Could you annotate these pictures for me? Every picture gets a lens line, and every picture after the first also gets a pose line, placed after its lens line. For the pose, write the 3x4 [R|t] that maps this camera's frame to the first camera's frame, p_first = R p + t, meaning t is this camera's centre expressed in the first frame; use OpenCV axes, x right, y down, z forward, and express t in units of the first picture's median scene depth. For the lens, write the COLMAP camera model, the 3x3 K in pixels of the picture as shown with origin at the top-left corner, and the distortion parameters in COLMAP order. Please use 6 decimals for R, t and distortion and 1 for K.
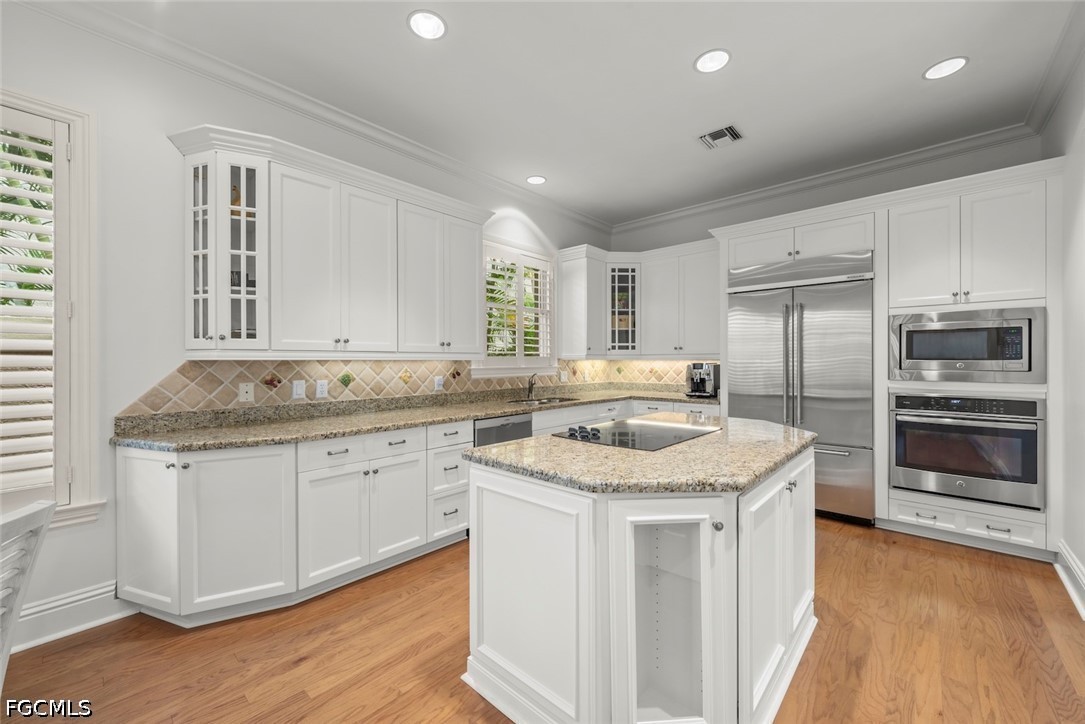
lens RADIAL K [[424.4, 0, 542.5], [0, 424.4, 362.0], [0, 0, 1]] dist [0.000563, 0.000078]
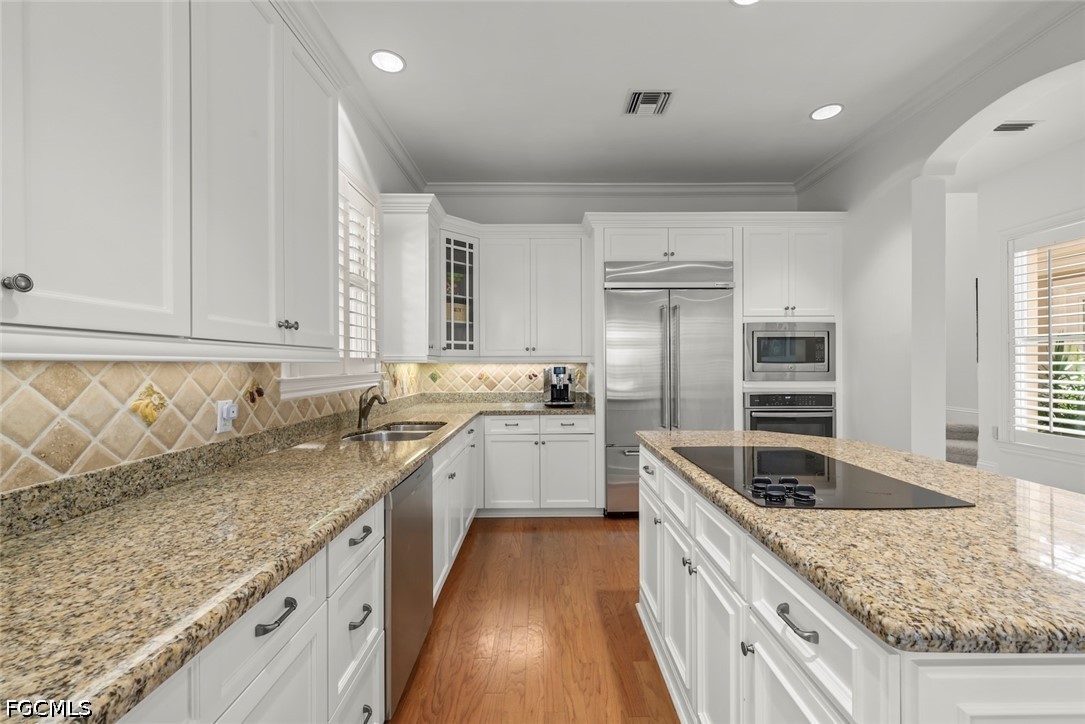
lens RADIAL K [[438.9, 0, 545.2], [0, 438.9, 363.8], [0, 0, 1]] dist [-0.000283, -0.000038]
pose [[0.736408, -0.000451, 0.676538, -0.305169], [0.004667, 0.999979, -0.004414, 0.000226], [-0.676522, 0.006408, 0.736395, 0.448275]]
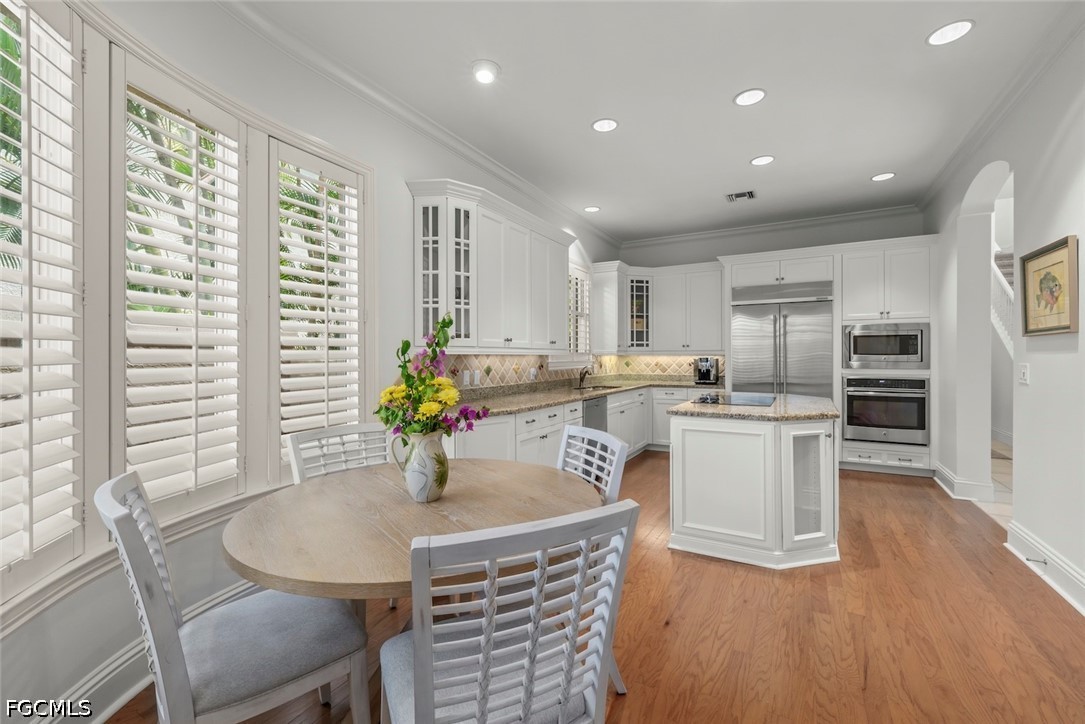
lens RADIAL K [[457.3, 0, 545.9], [0, 457.3, 357.9], [0, 0, 1]] dist [-0.000101, 0.000018]
pose [[0.973974, -0.000904, 0.226658, -0.505256], [0.001202, 0.999999, -0.001178, 0.005866], [-0.226657, 0.001420, 0.973974, -0.297097]]
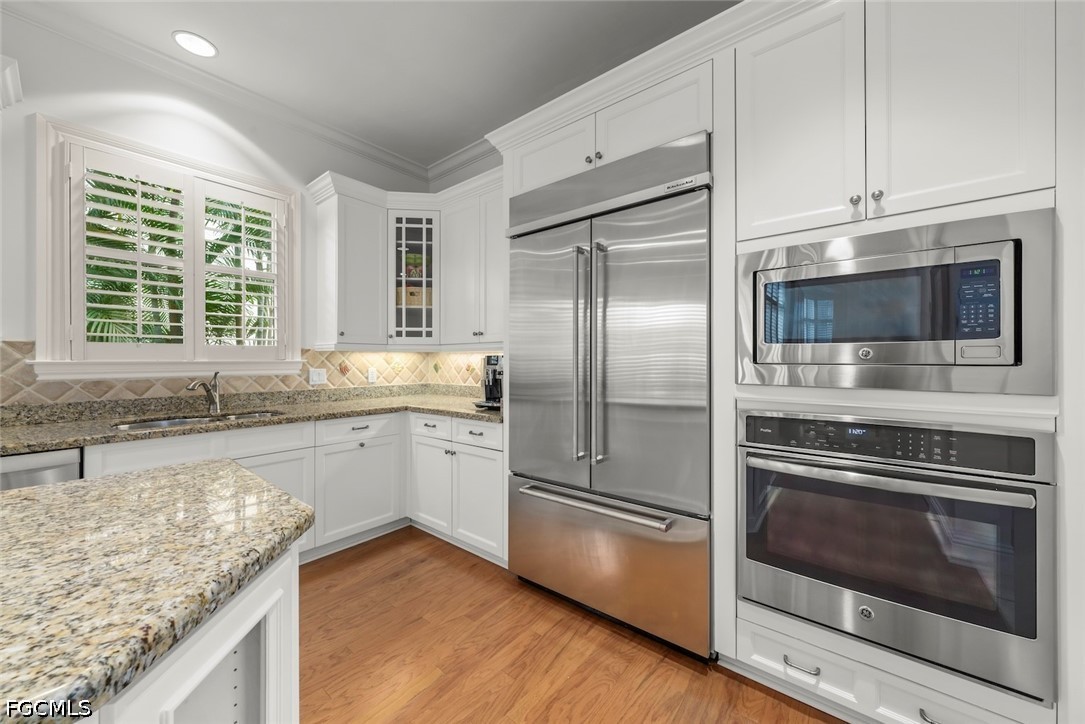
lens RADIAL K [[396.4, 0, 544.2], [0, 396.4, 360.5], [0, 0, 1]] dist [-0.002731, -0.000202]
pose [[0.998407, 0.001622, 0.056398, 0.497395], [-0.001416, 0.999992, -0.003696, 0.014424], [-0.056403, 0.003610, 0.998402, 0.481041]]
